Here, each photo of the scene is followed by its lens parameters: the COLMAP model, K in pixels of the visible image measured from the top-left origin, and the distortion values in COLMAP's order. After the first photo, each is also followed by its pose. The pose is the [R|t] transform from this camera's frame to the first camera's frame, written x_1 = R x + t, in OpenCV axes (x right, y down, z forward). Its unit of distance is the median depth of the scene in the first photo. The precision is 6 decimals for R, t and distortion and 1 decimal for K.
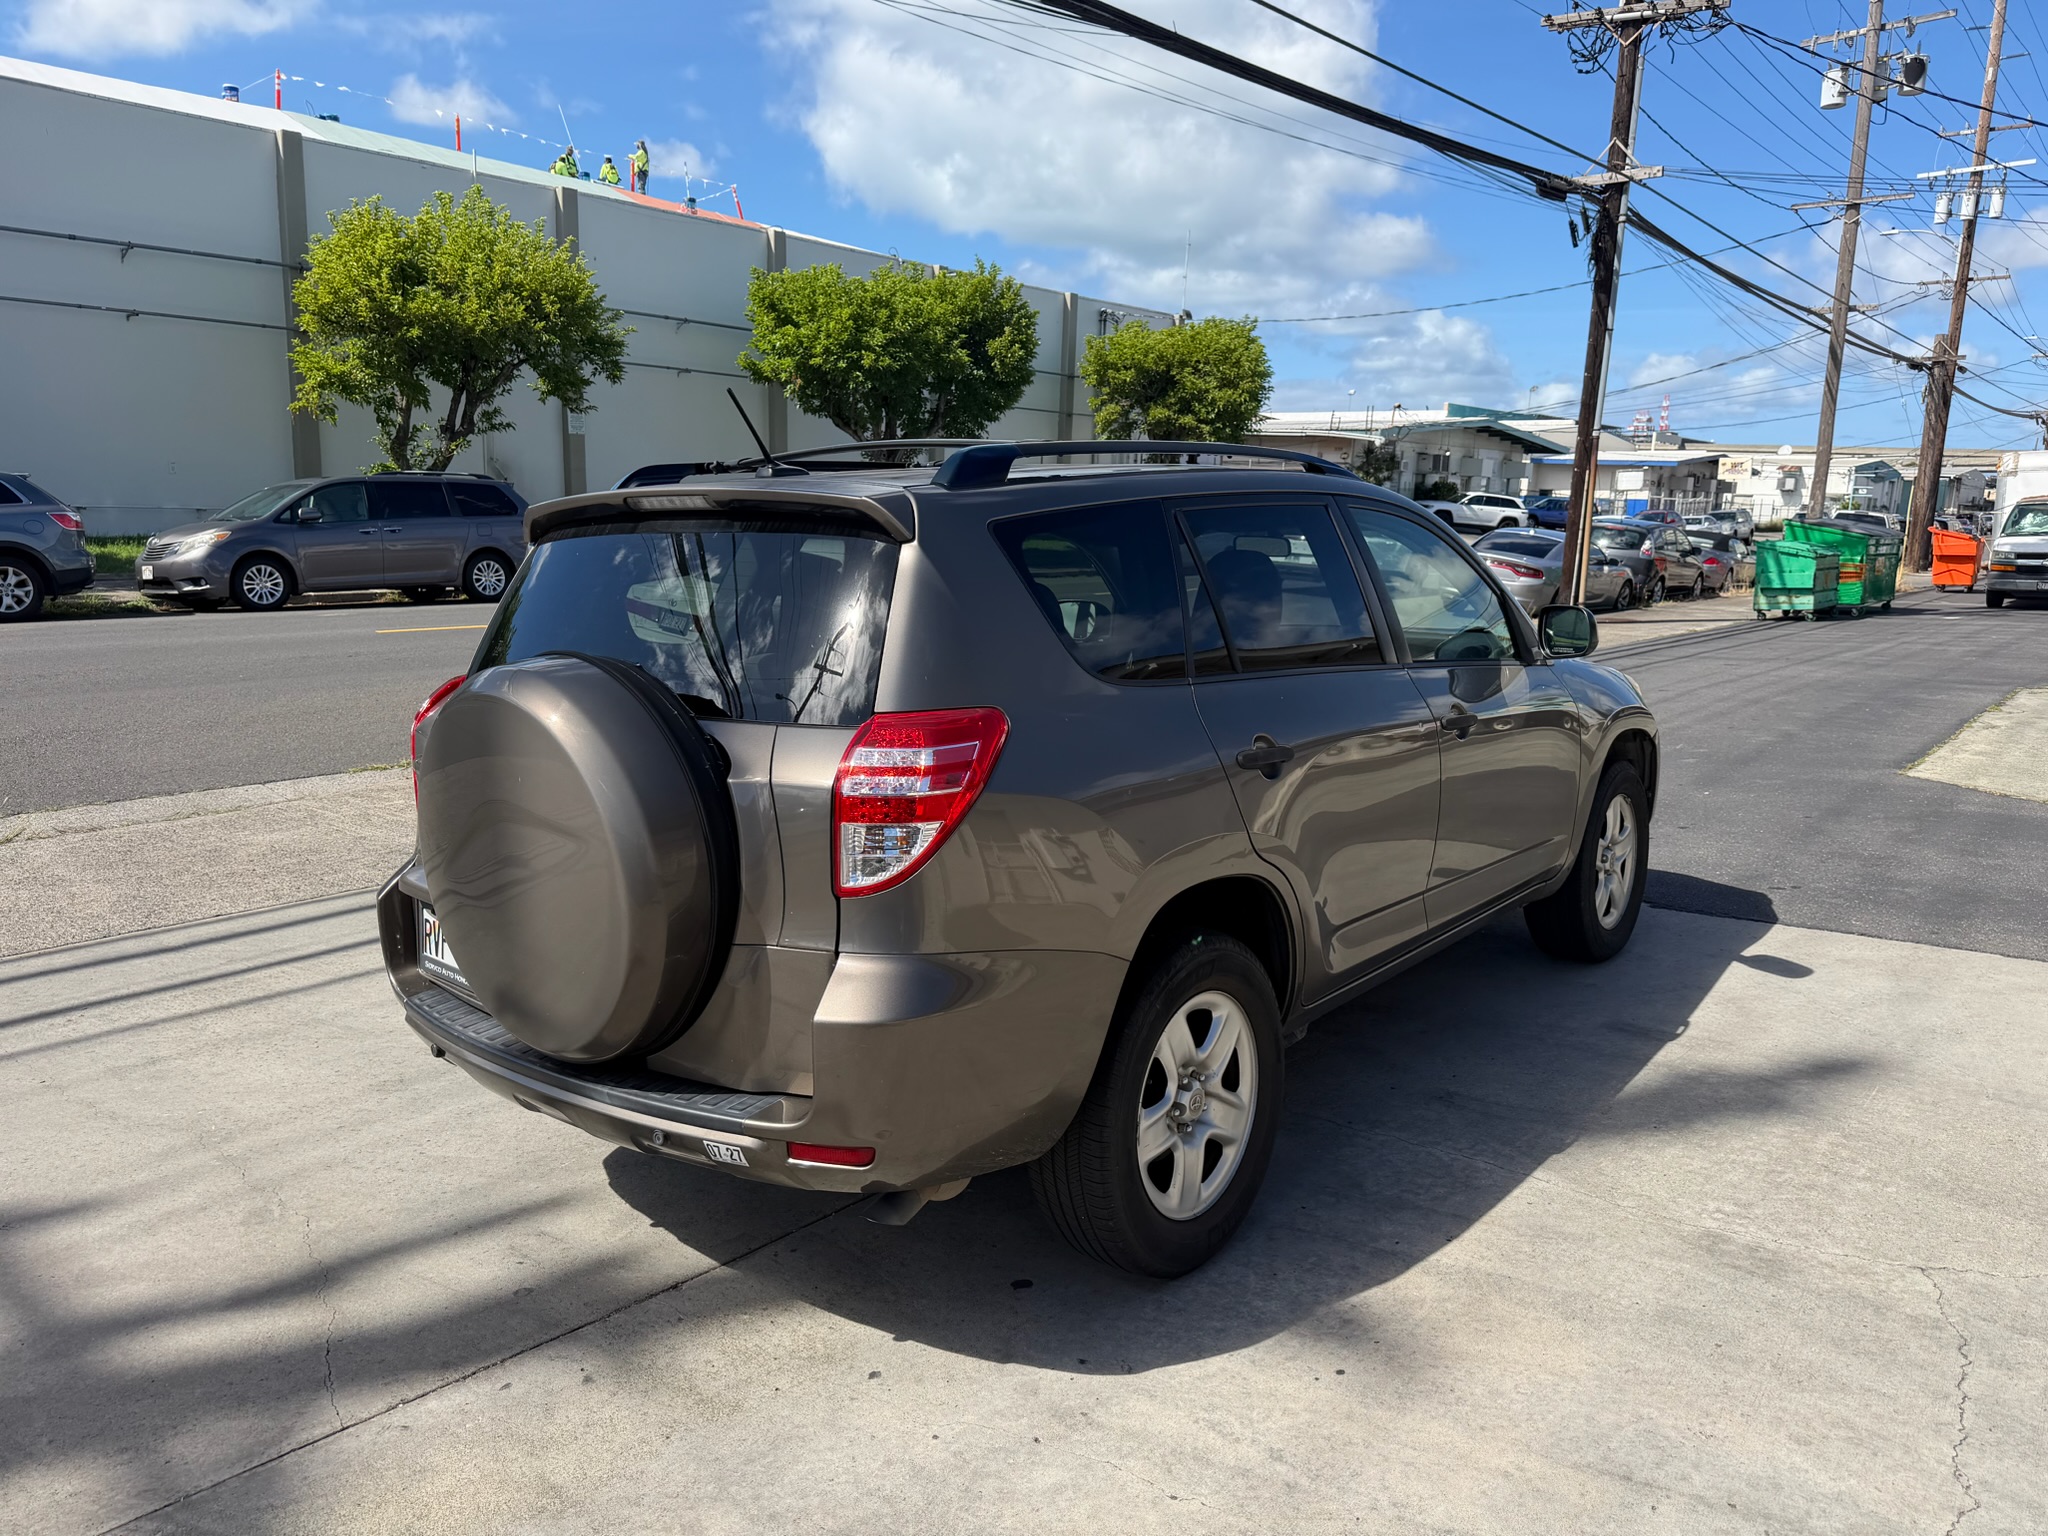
lens RADIAL K [[1444.0, 0, 1024.0], [0, 1444.0, 768.0], [0, 0, 1]] dist [0.003005, -0.002584]
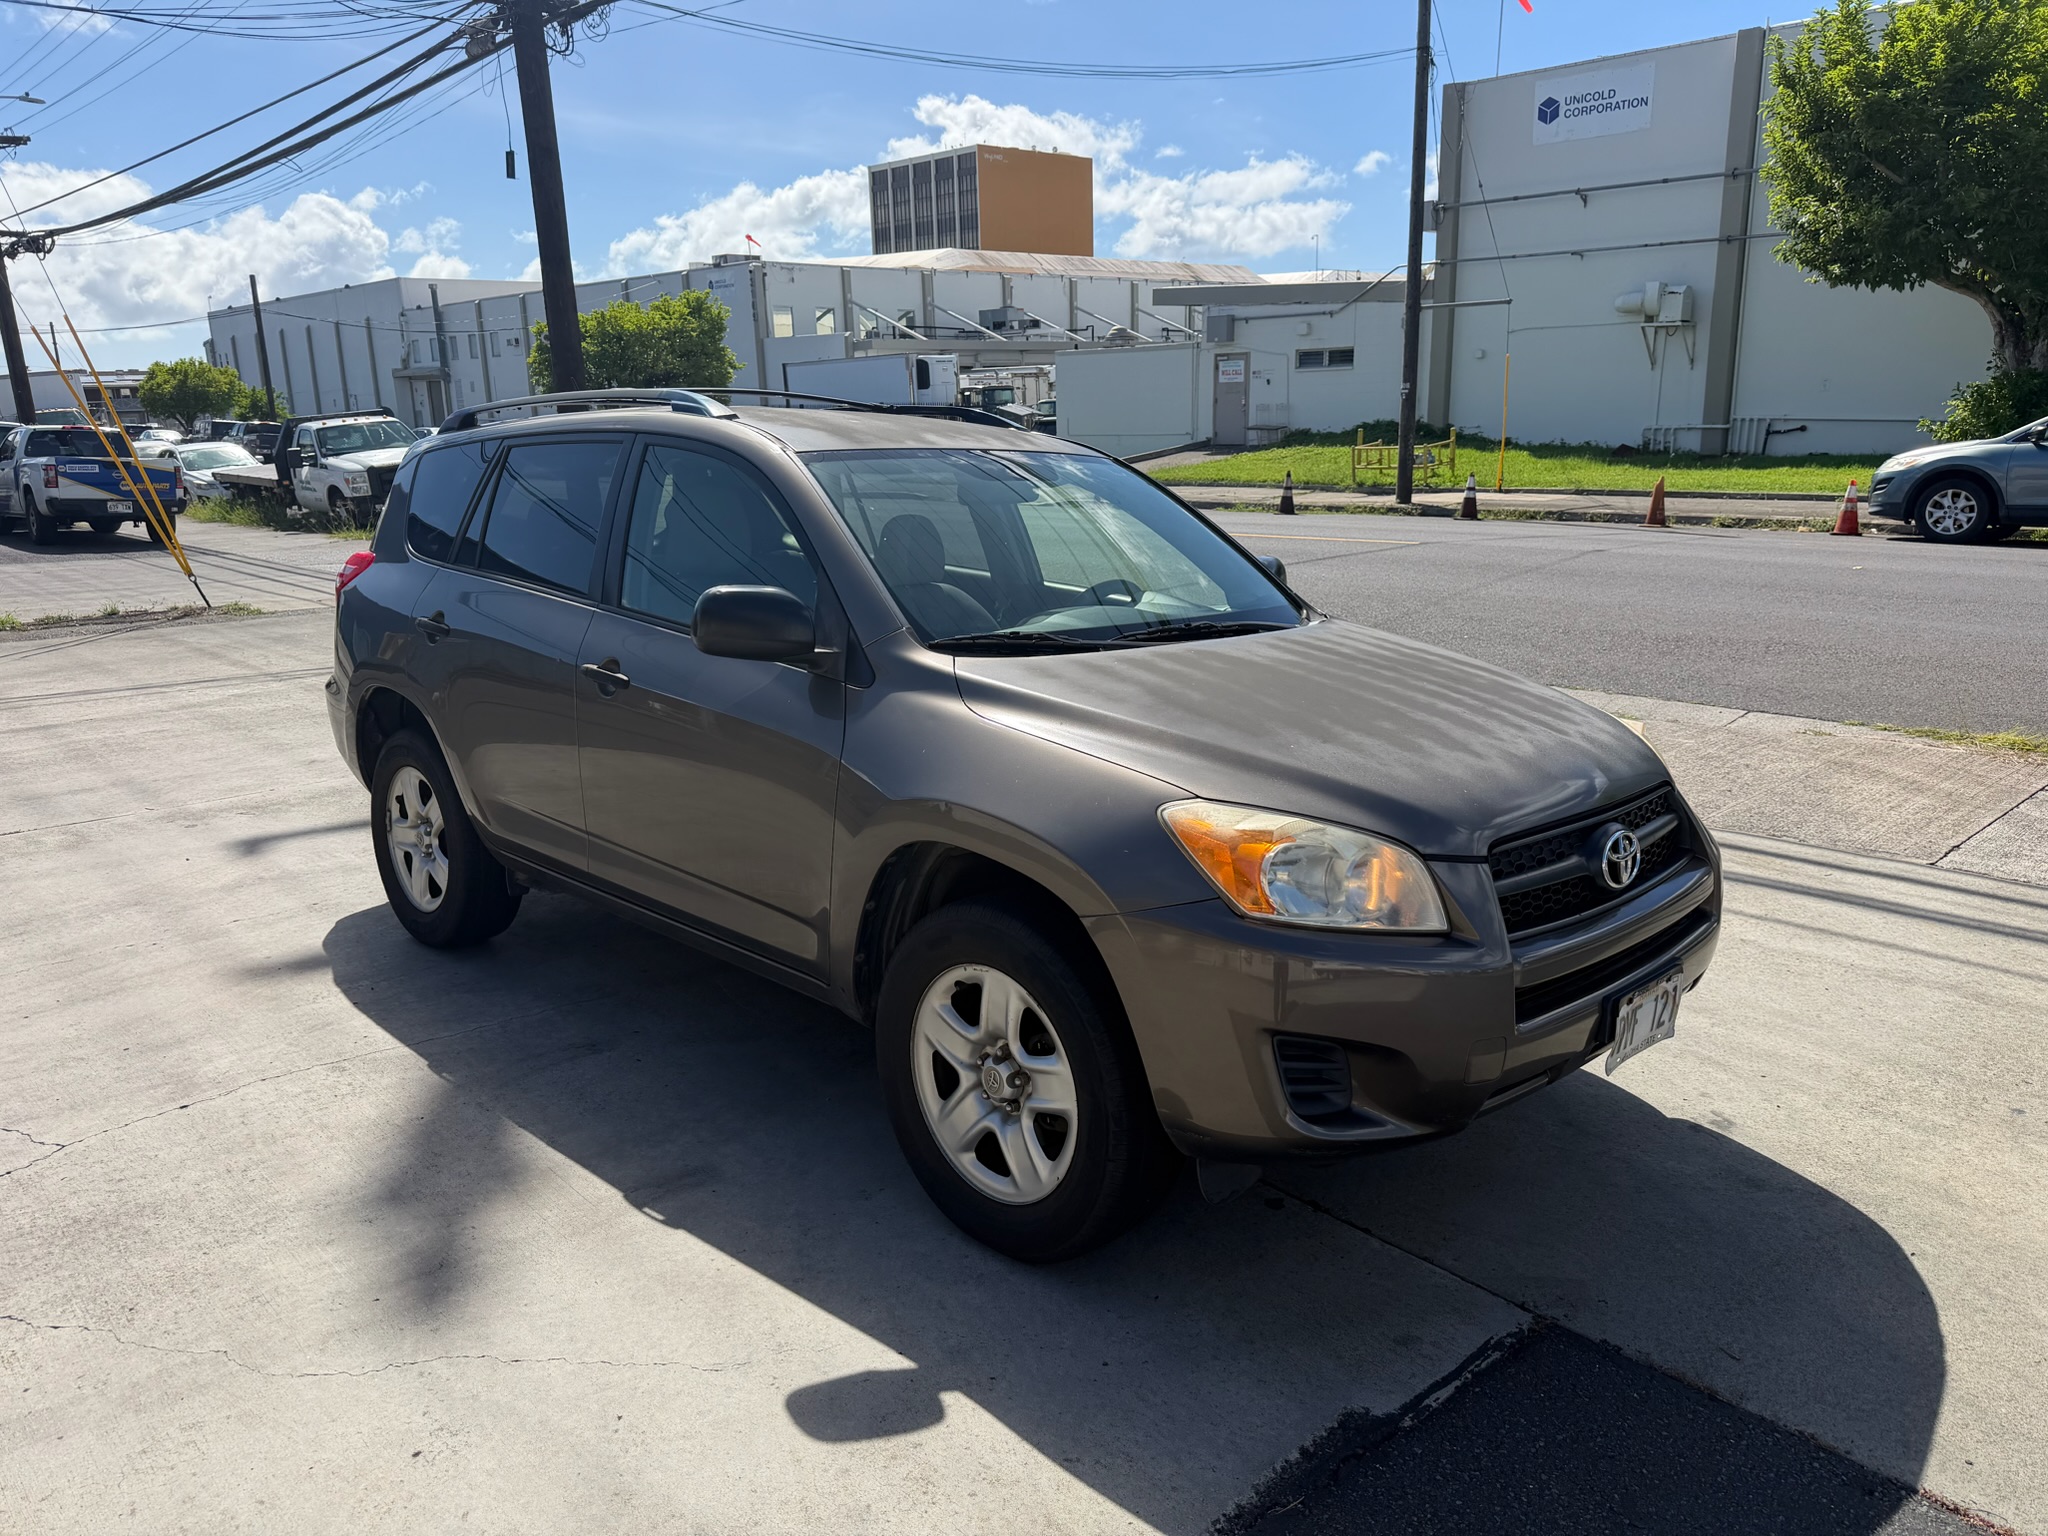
lens RADIAL K [[1444.0, 0, 1024.0], [0, 1444.0, 768.0], [0, 0, 1]] dist [0.003005, -0.002584]
pose [[-0.099357, 0.232018, -0.967624, 1.432978], [-0.161191, 0.955839, 0.245744, -0.300044], [0.981909, 0.180388, -0.057570, 1.597440]]
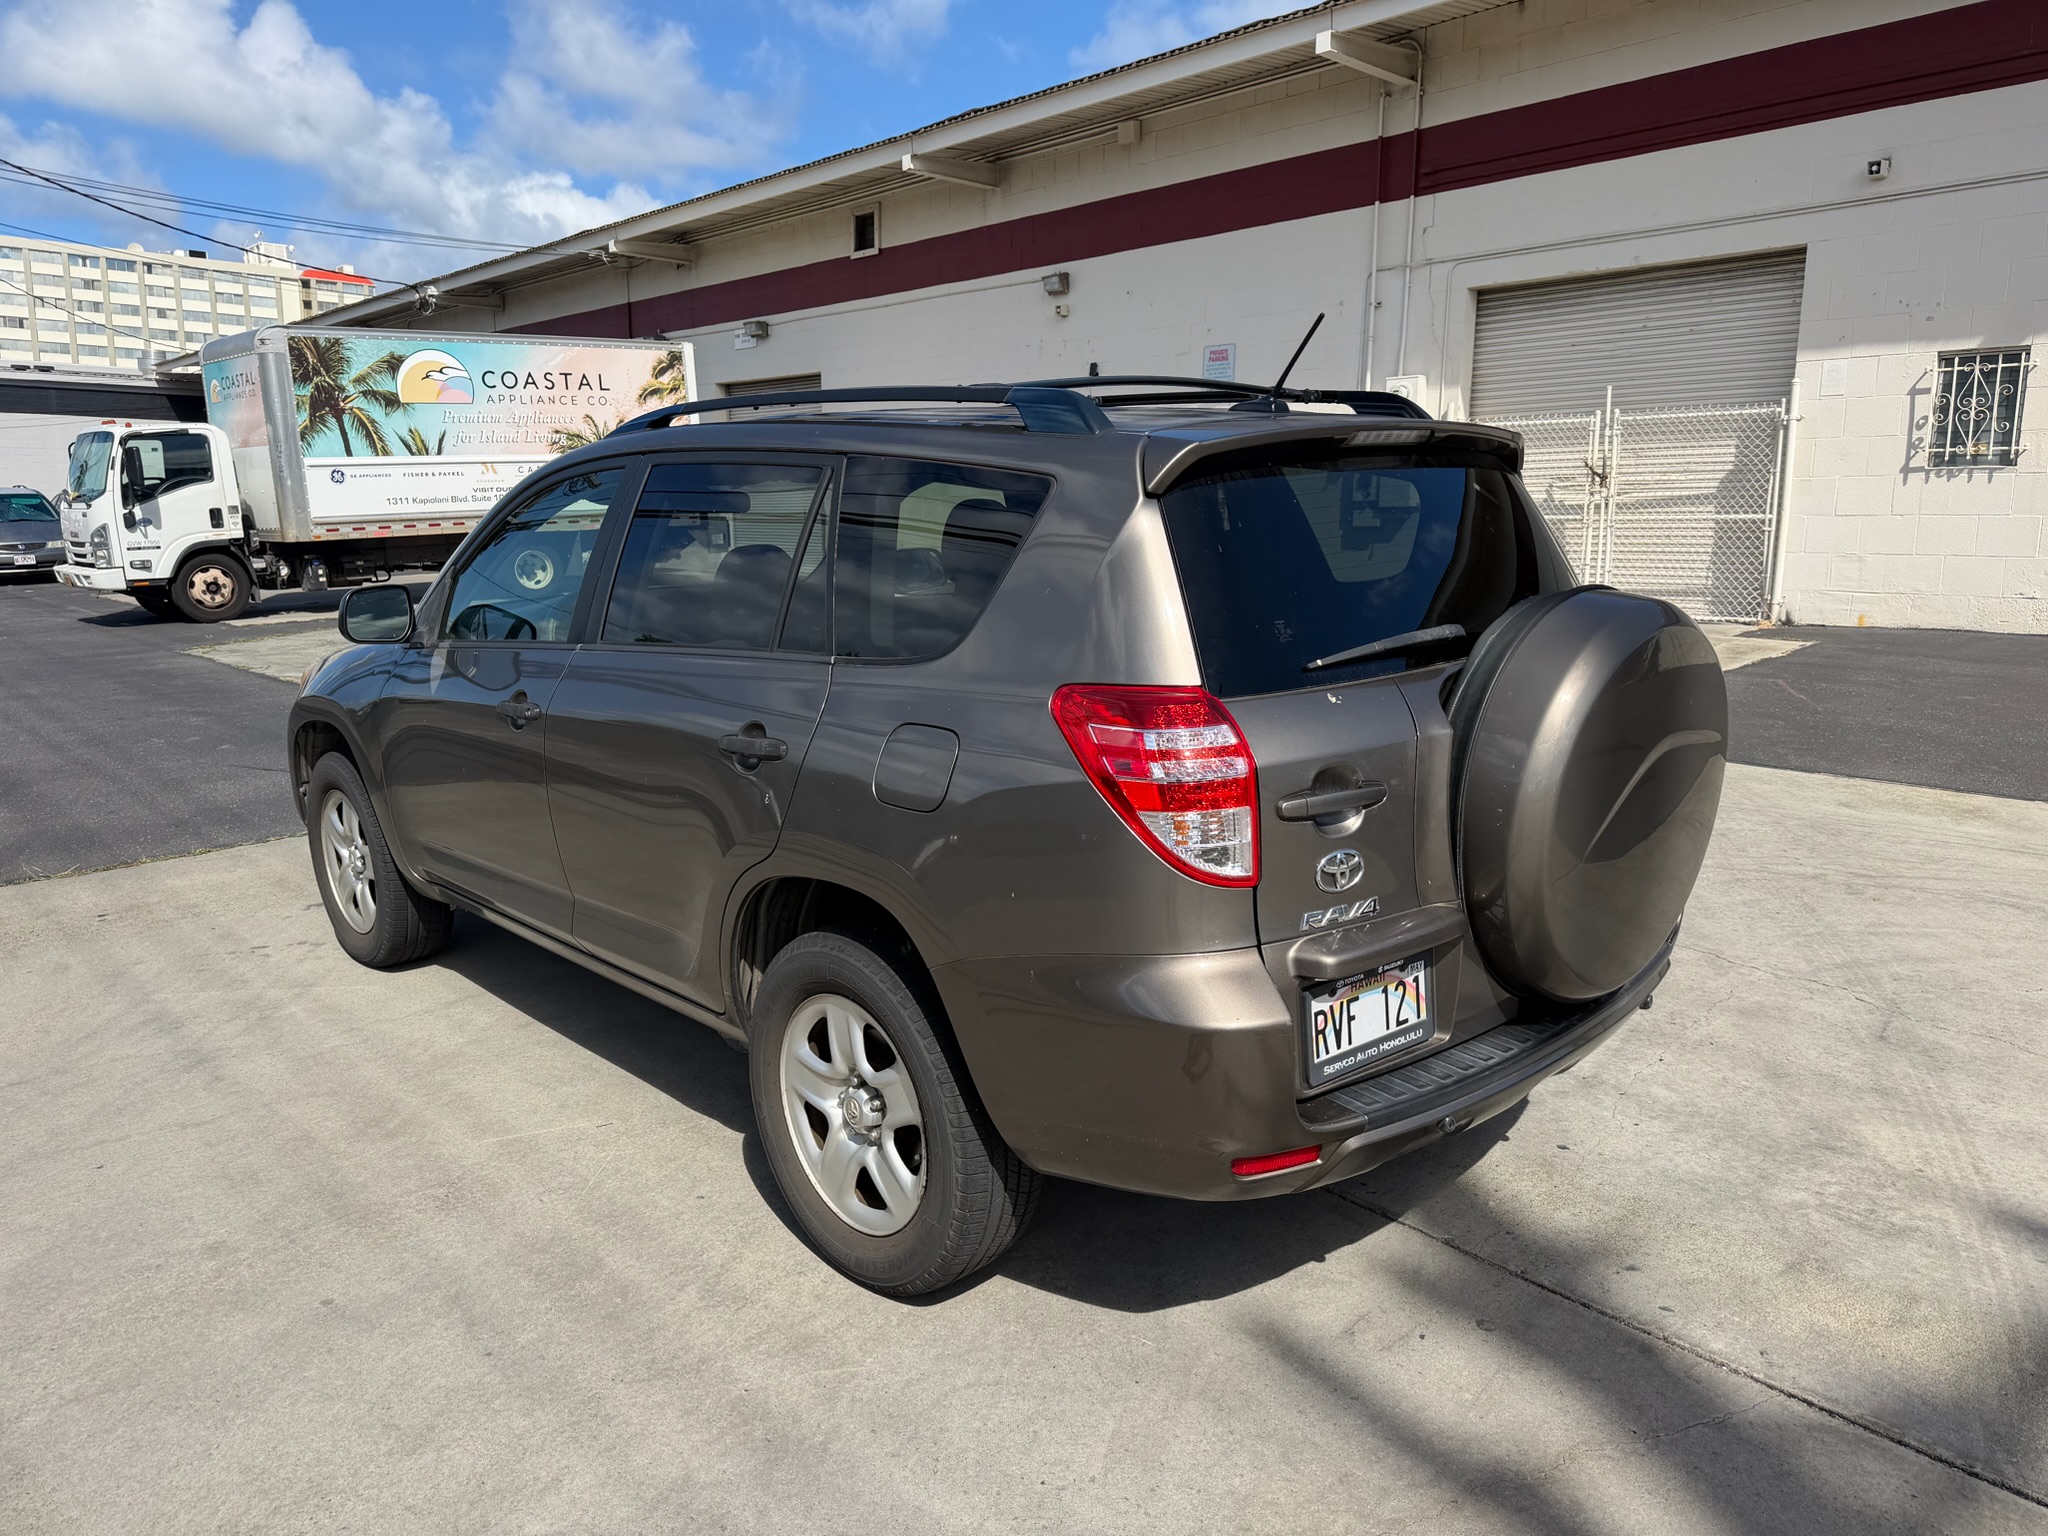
lens RADIAL K [[1444.0, 0, 1024.0], [0, 1444.0, 768.0], [0, 0, 1]] dist [0.003005, -0.002584]
pose [[0.126967, -0.181567, 0.975148, -1.104129], [0.183590, 0.970419, 0.156783, -0.150703], [-0.974769, 0.159122, 0.156545, 1.007282]]
